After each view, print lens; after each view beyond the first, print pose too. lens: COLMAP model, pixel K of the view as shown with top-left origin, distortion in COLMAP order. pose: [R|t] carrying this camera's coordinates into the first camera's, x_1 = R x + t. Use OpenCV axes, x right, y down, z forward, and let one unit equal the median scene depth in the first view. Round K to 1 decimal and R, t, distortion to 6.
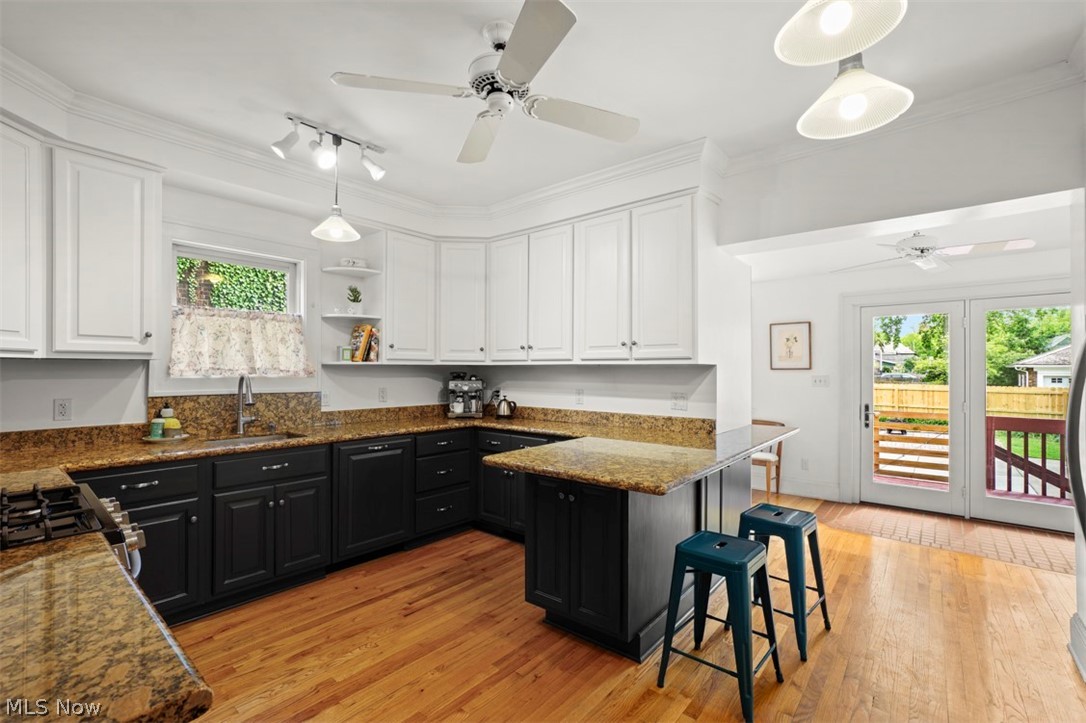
lens RADIAL K [[485.5, 0, 542.6], [0, 485.5, 365.8], [0, 0, 1]] dist [-0.003532, 0.000211]
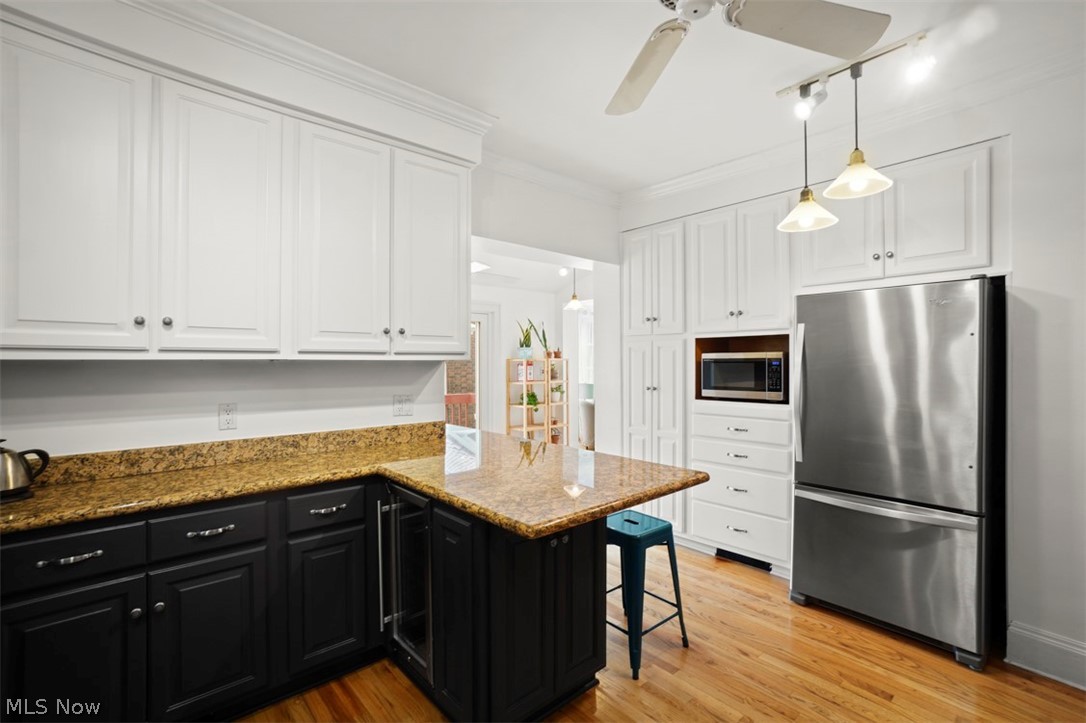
lens RADIAL K [[485.5, 0, 542.8], [0, 485.5, 360.4], [0, 0, 1]] dist [-0.003532, 0.000211]
pose [[0.160306, -0.002797, 0.987063, -0.471054], [-0.007248, 0.999966, 0.004011, -0.006661], [-0.987041, -0.007798, 0.160280, 0.623621]]
